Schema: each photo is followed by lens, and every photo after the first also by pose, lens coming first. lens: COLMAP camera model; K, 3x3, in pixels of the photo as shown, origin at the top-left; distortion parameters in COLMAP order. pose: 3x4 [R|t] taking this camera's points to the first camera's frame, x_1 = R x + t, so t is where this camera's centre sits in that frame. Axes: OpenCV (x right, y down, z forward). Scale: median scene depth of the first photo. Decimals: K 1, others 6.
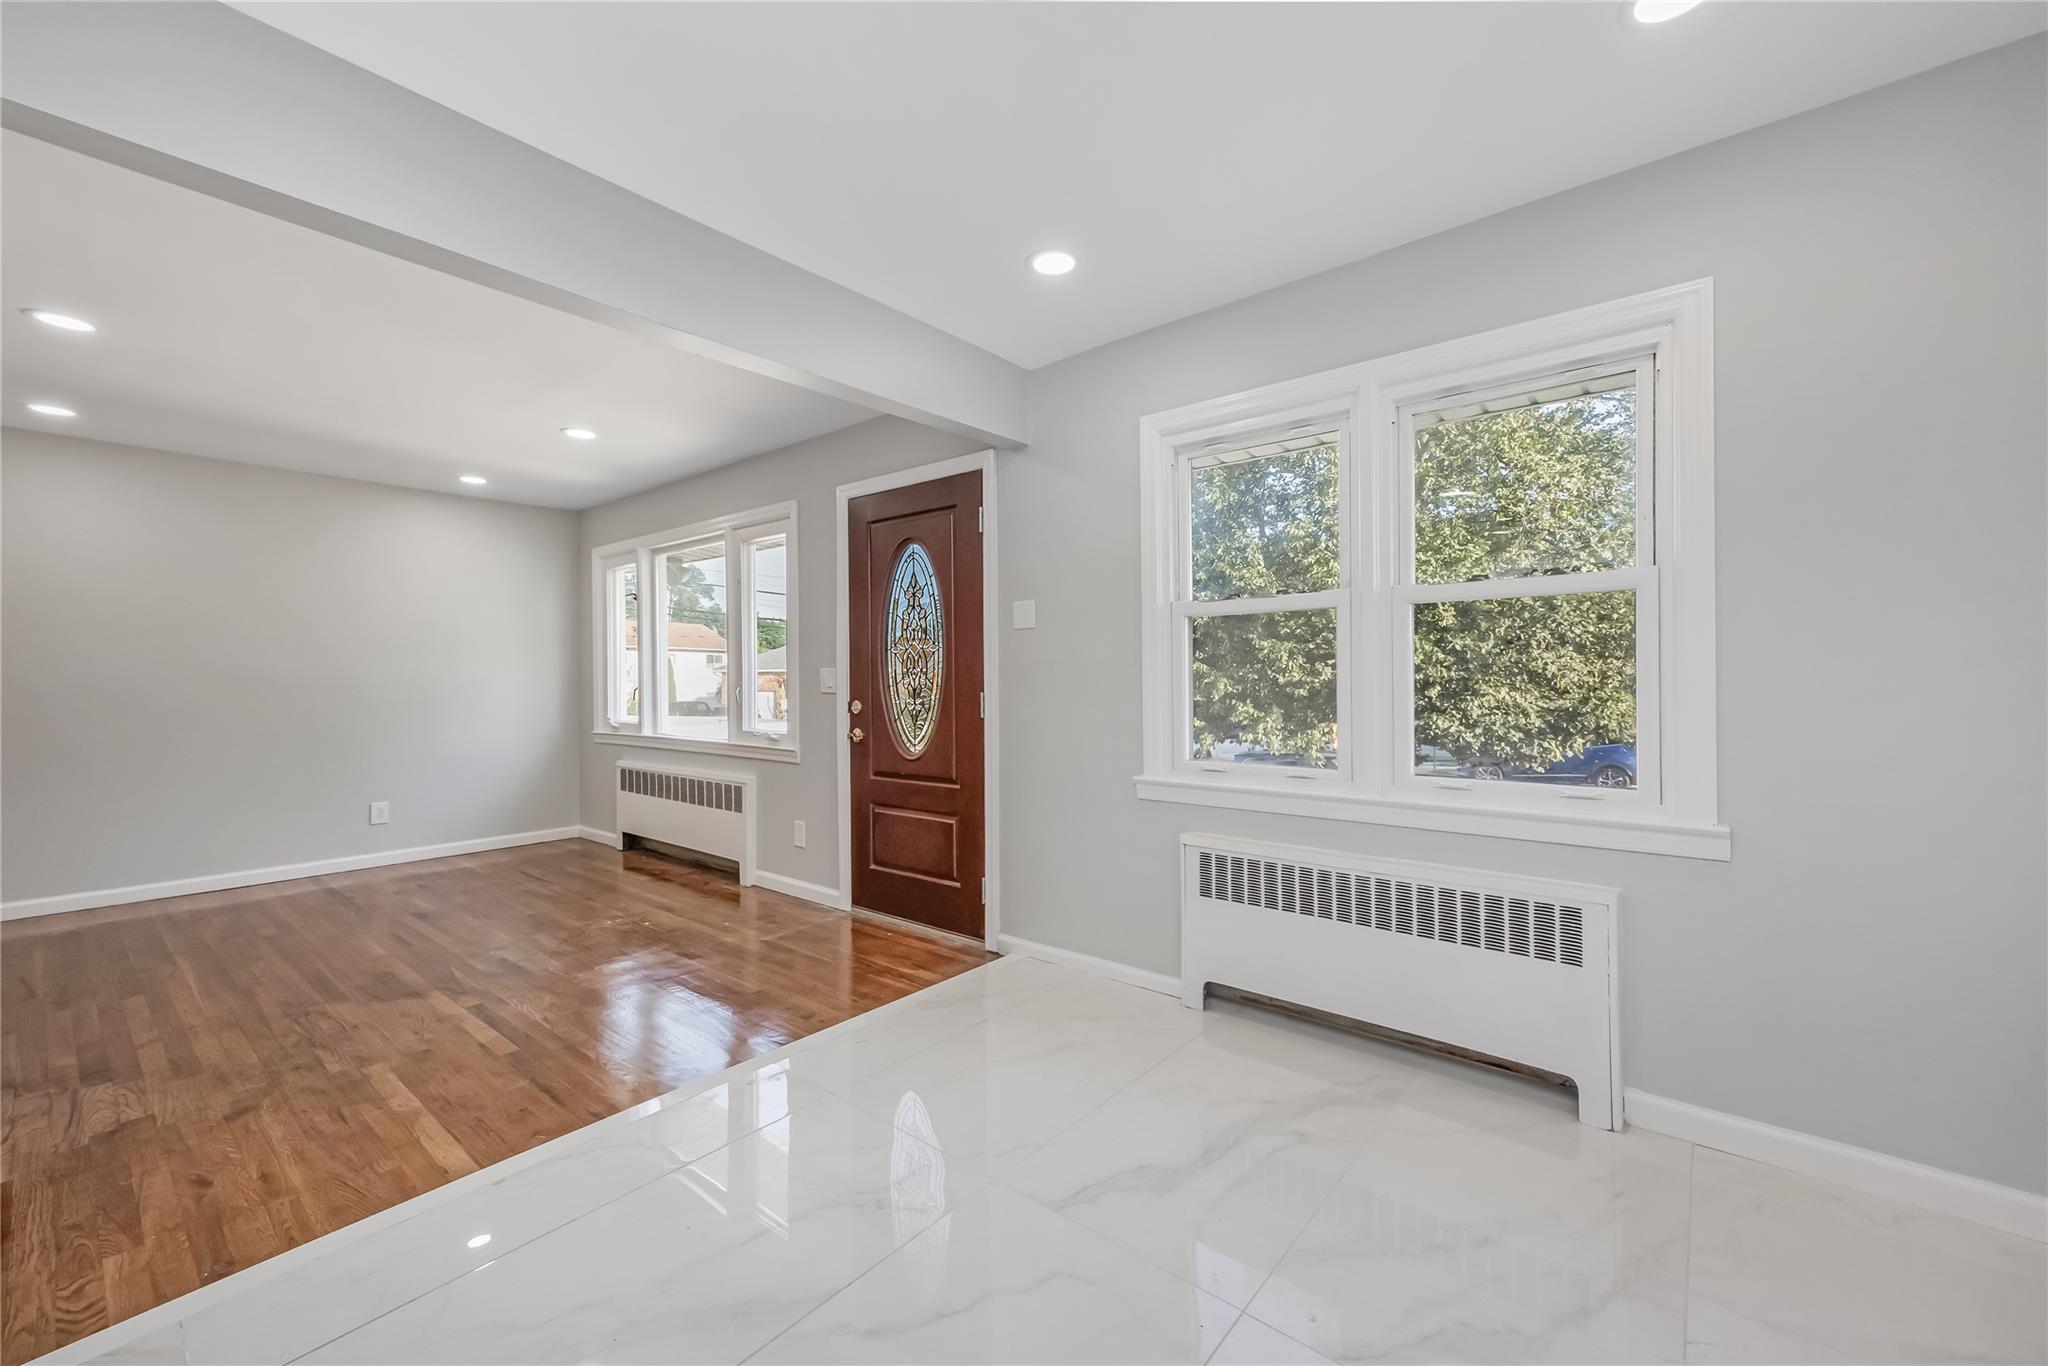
lens RADIAL K [[789.1, 0, 1009.7], [0, 789.1, 686.8], [0, 0, 1]] dist [0.002305, 0.000390]
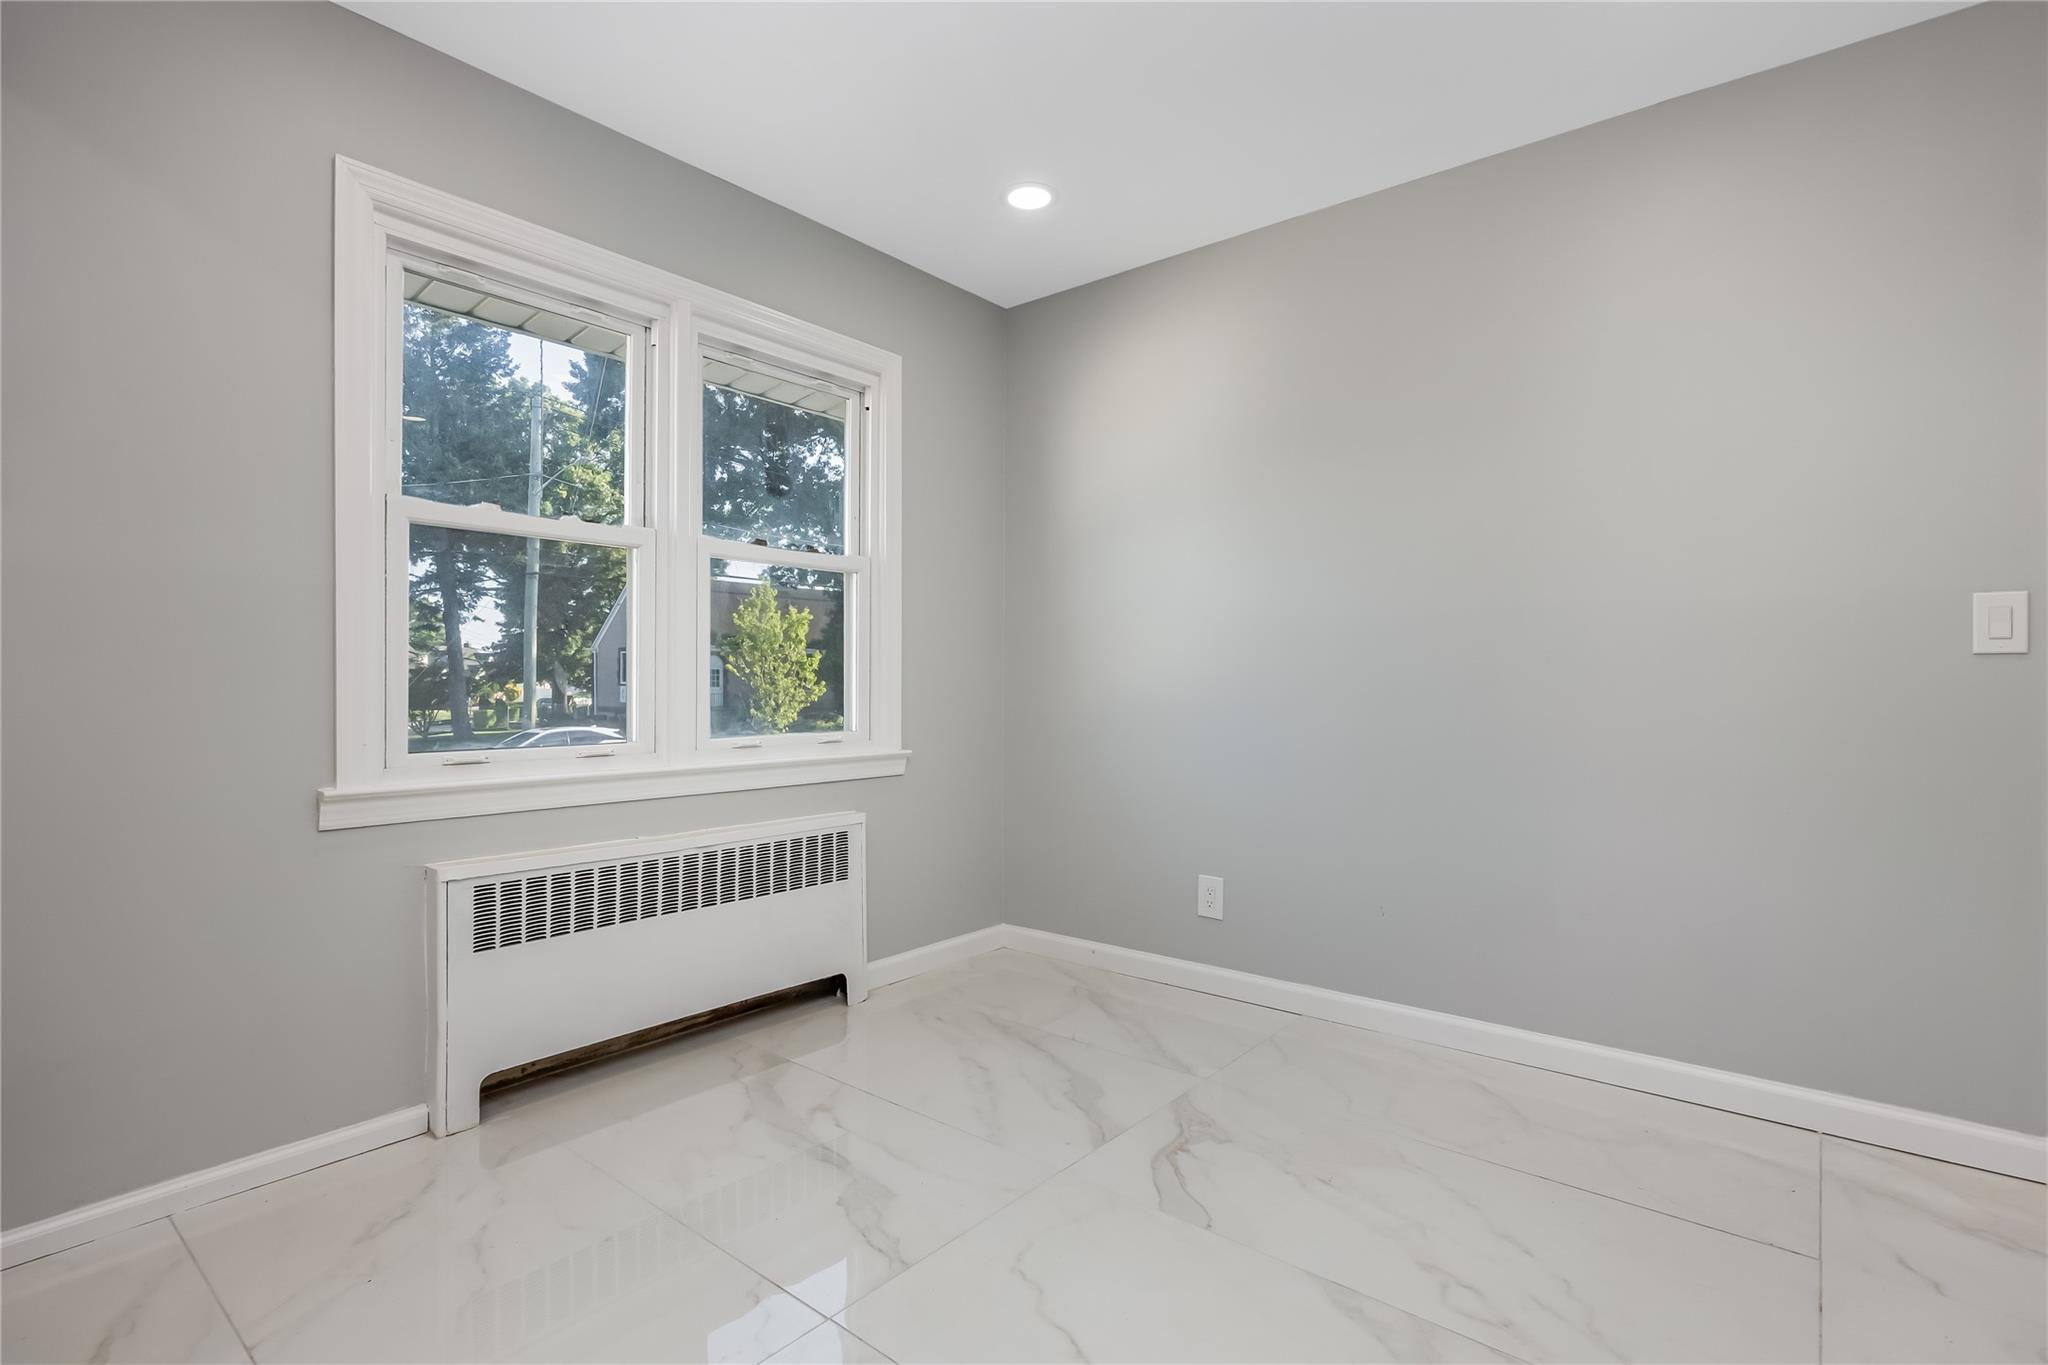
lens RADIAL K [[982.8, 0, 1024.0], [0, 982.8, 682.5], [0, 0, 1]] dist [-0.002782, -0.000077]
pose [[-0.009171, 0.006948, 0.999934, -0.522362], [0.003557, 0.999970, -0.006915, 0.042752], [-0.999952, 0.003493, -0.009195, 0.495110]]
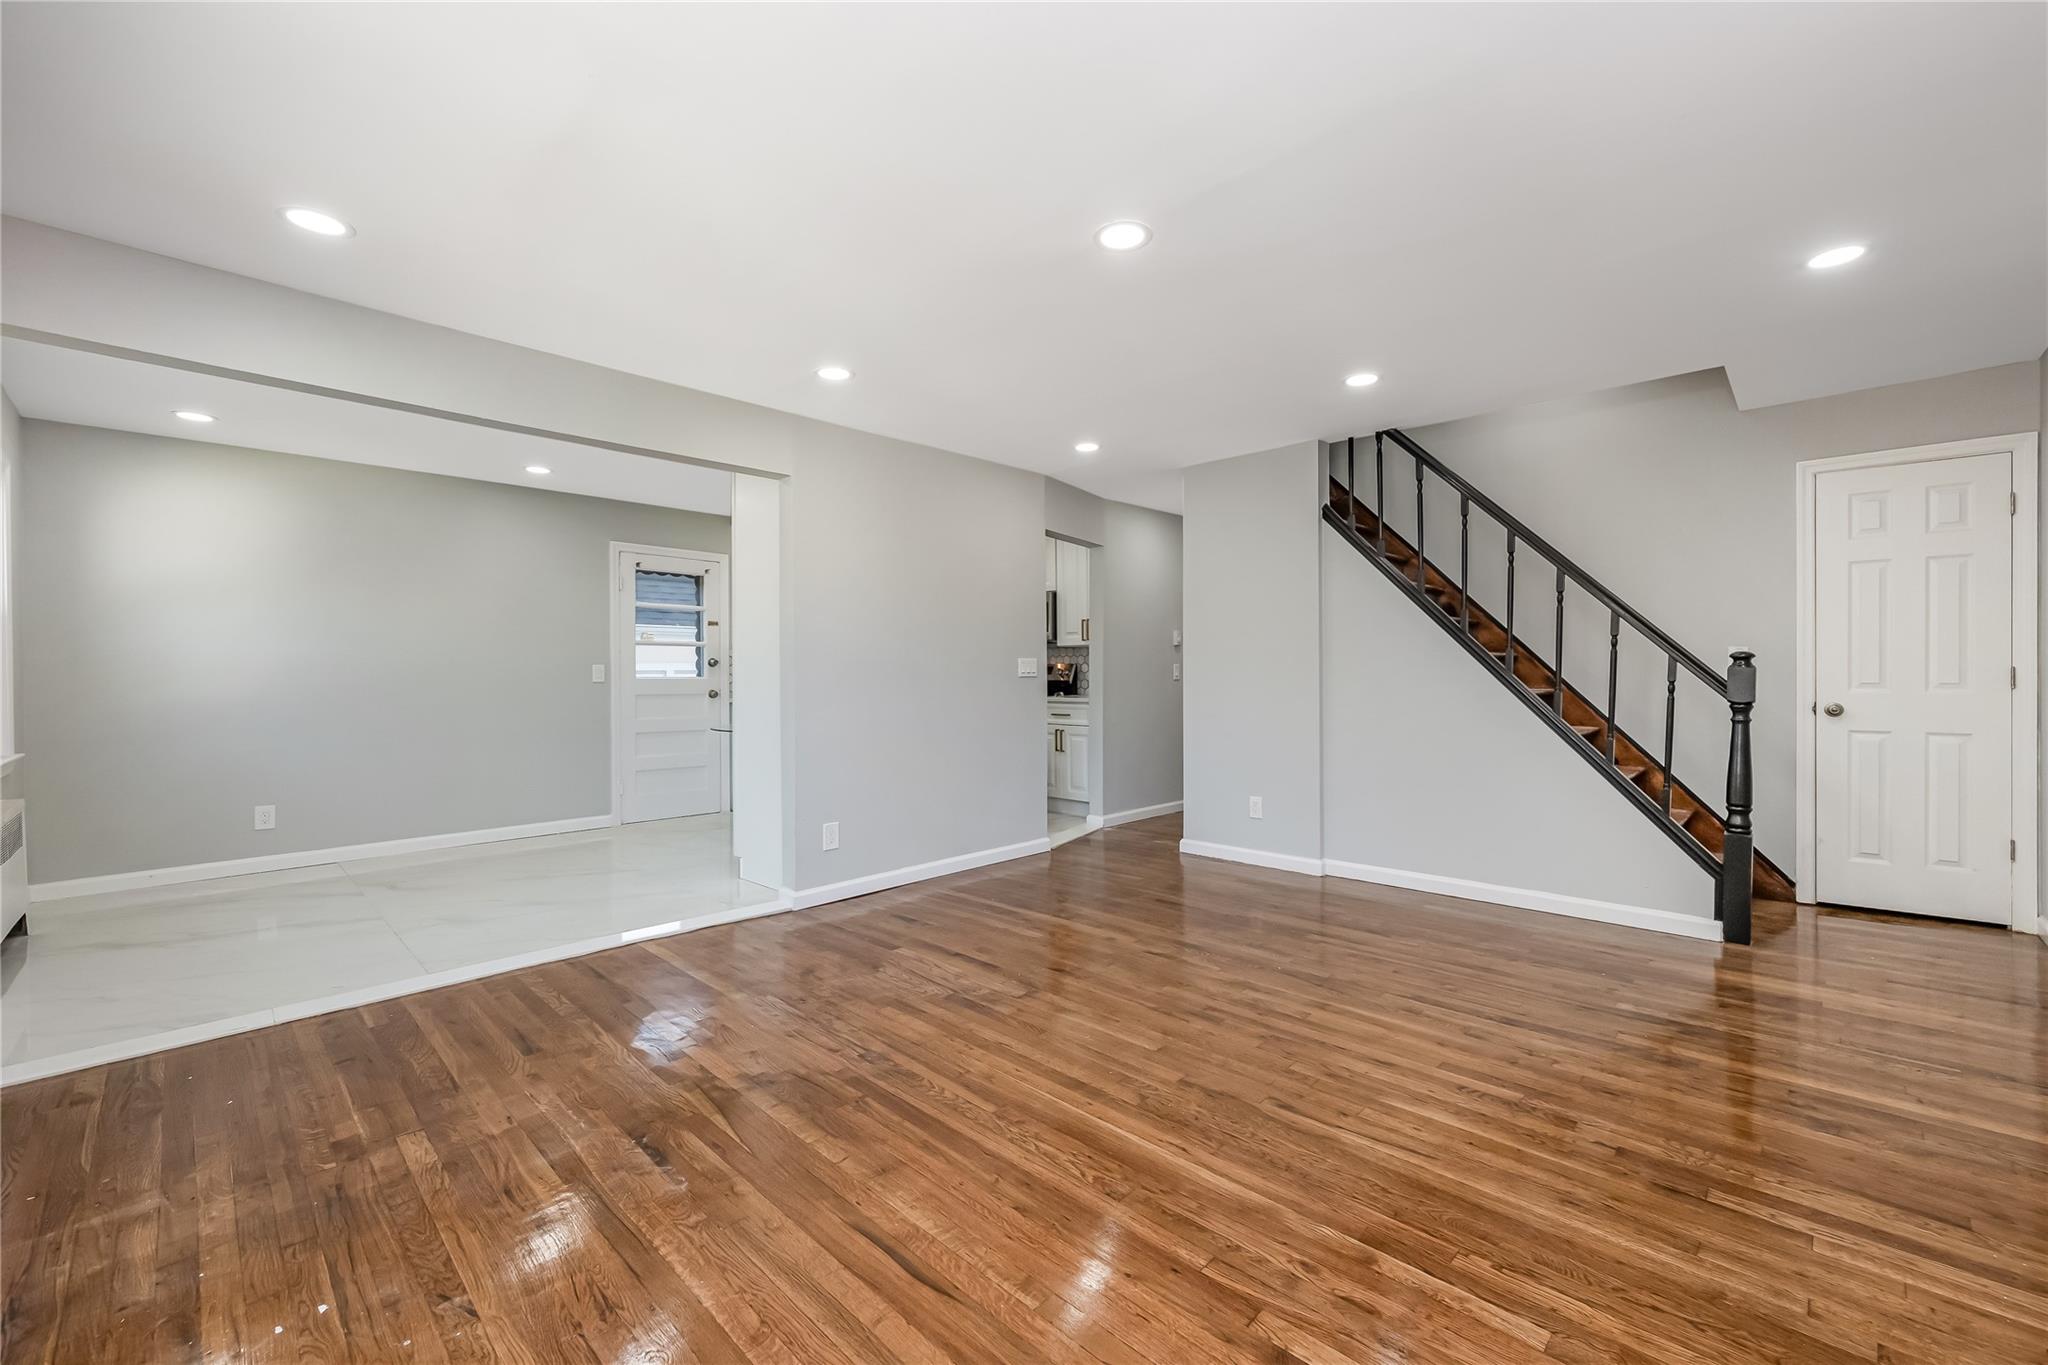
lens RADIAL K [[820.9, 0, 1029.3], [0, 820.9, 678.9], [0, 0, 1]] dist [-0.002633, -0.000385]
pose [[-0.997045, 0.010698, 0.076071, -1.057932], [0.011535, 0.999878, 0.010577, -0.001144], [-0.075949, 0.011423, -0.997046, 1.732141]]
